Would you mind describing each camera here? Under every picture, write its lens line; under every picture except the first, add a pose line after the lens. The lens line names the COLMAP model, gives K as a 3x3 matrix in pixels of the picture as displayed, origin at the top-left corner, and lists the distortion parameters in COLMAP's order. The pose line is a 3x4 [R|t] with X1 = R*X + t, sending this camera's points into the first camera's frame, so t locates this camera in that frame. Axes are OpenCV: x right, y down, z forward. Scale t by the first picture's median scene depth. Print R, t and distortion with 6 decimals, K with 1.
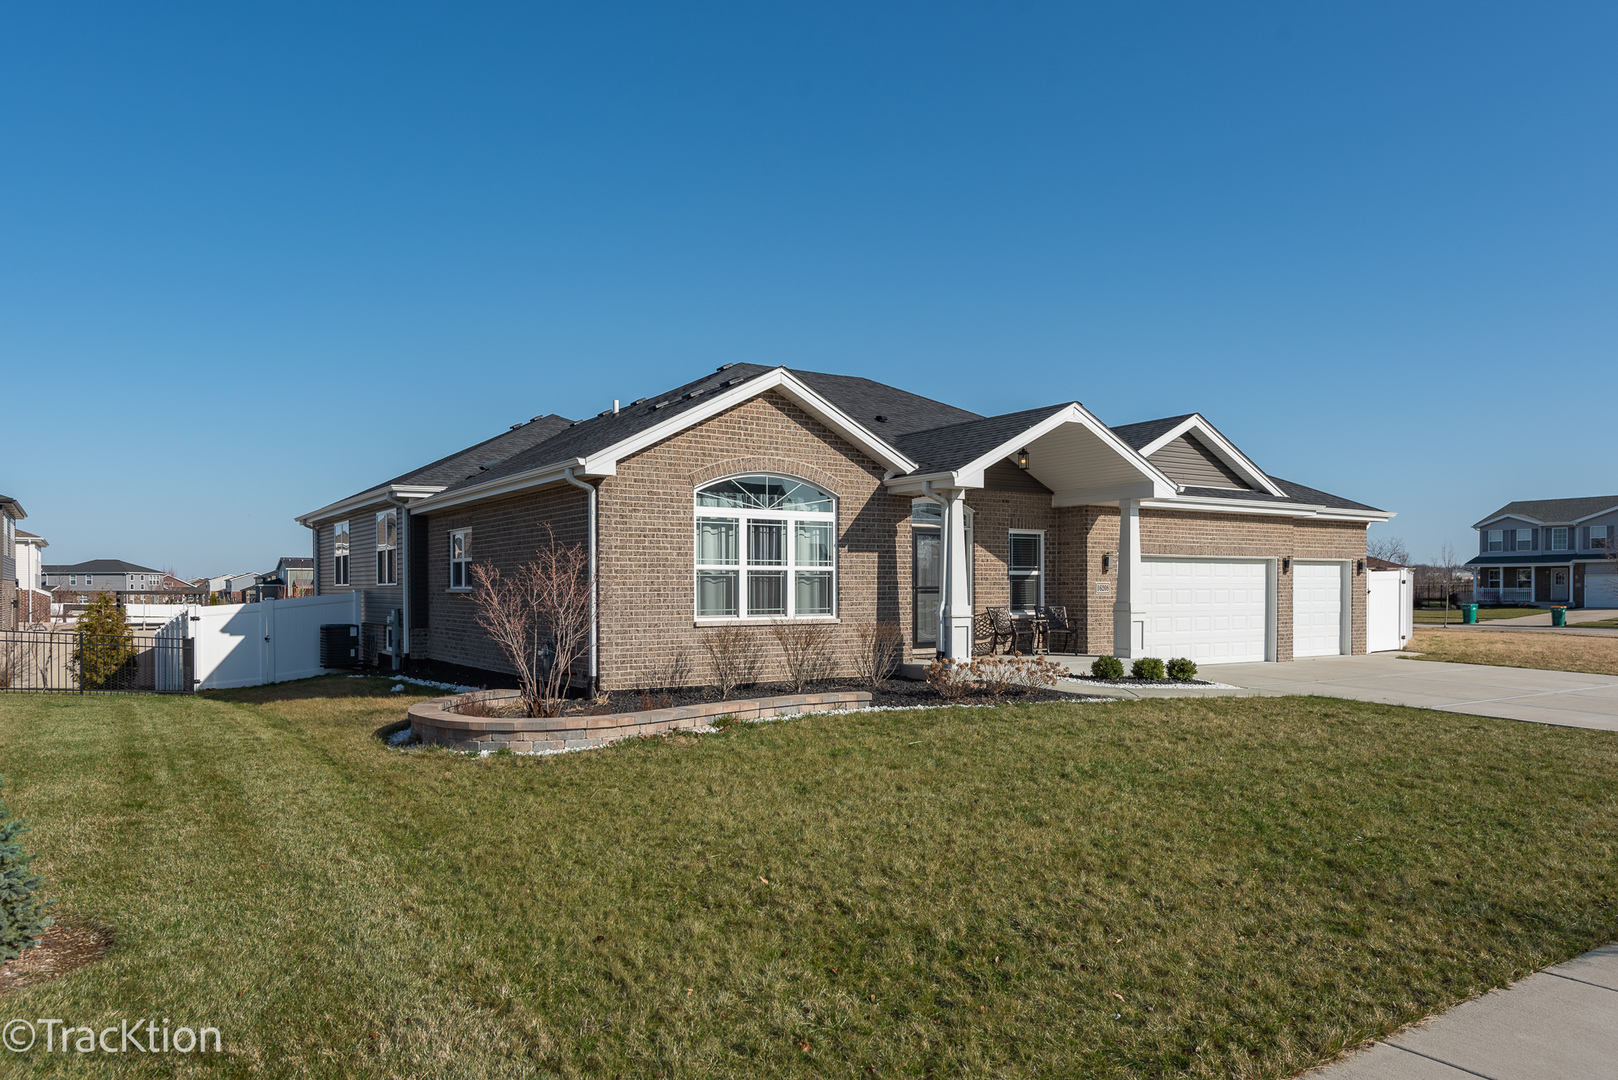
lens RADIAL K [[1076.3, 0, 801.0], [0, 1076.3, 460.6], [0, 0, 1]] dist [0.010196, 0.000741]
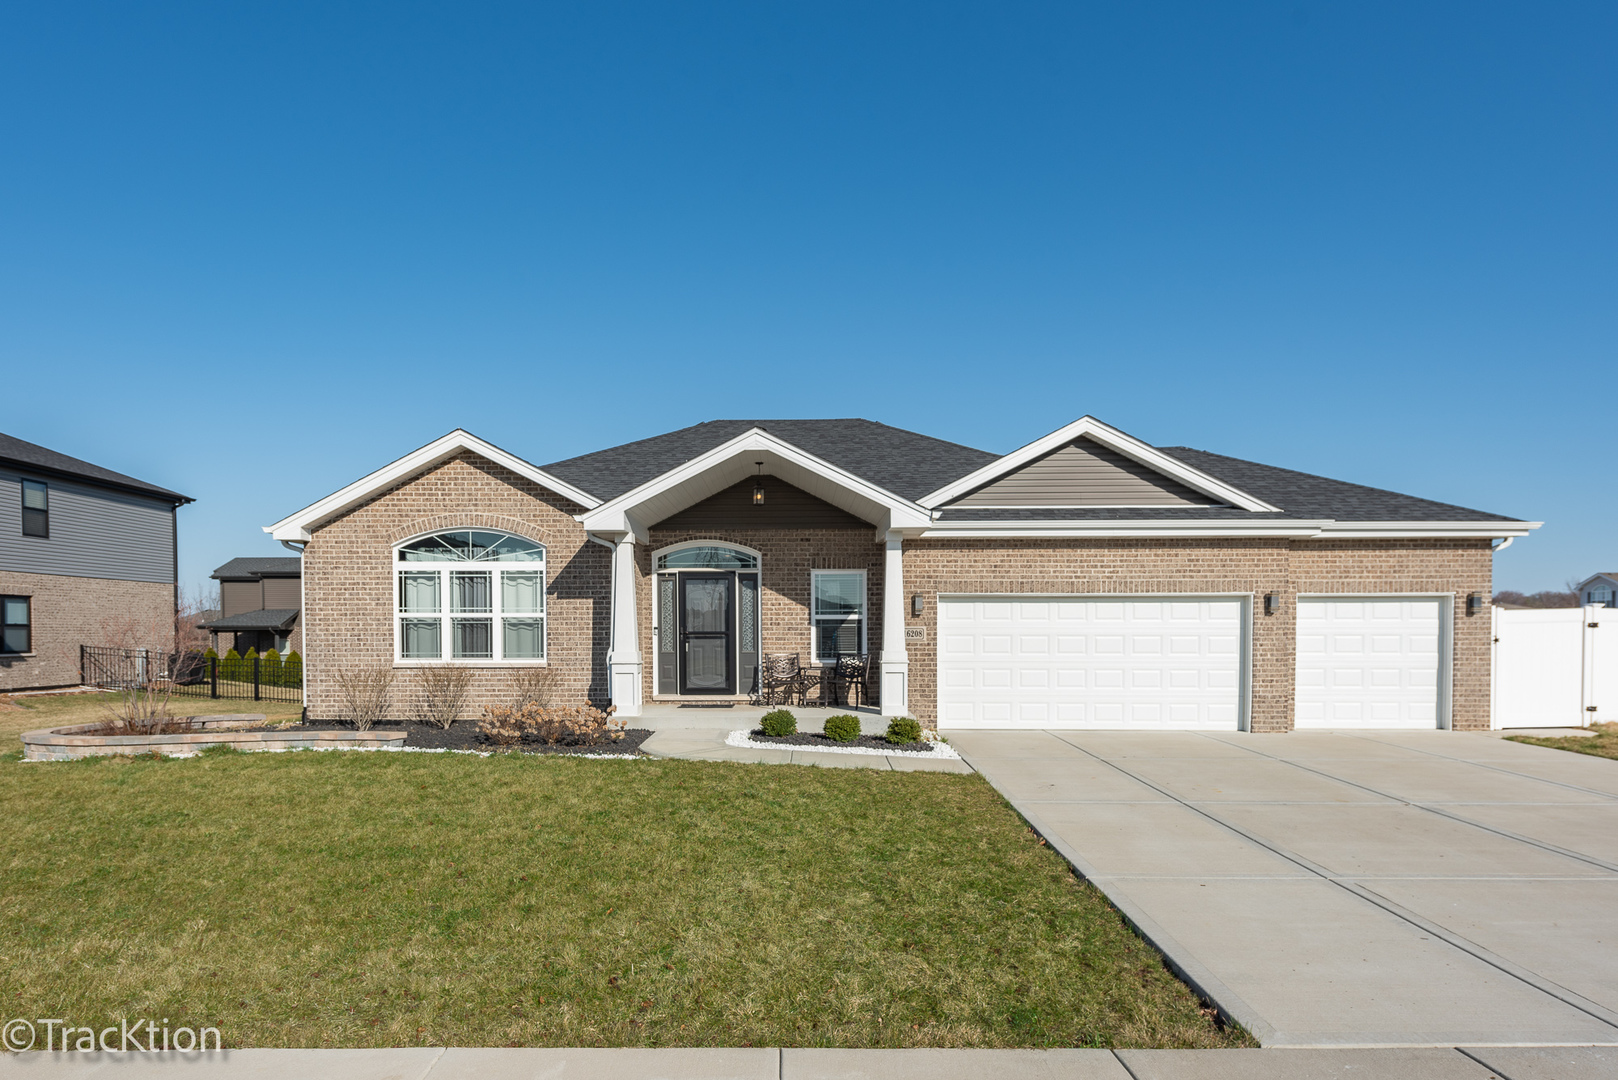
lens RADIAL K [[952.4, 0, 809.0], [0, 952.4, 540.0], [0, 0, 1]] dist [0.018937, -0.000543]
pose [[0.825794, -0.055778, -0.561207, 0.765980], [0.065618, 0.997841, -0.002620, 0.047049], [0.560142, -0.034662, 0.827671, 0.380235]]
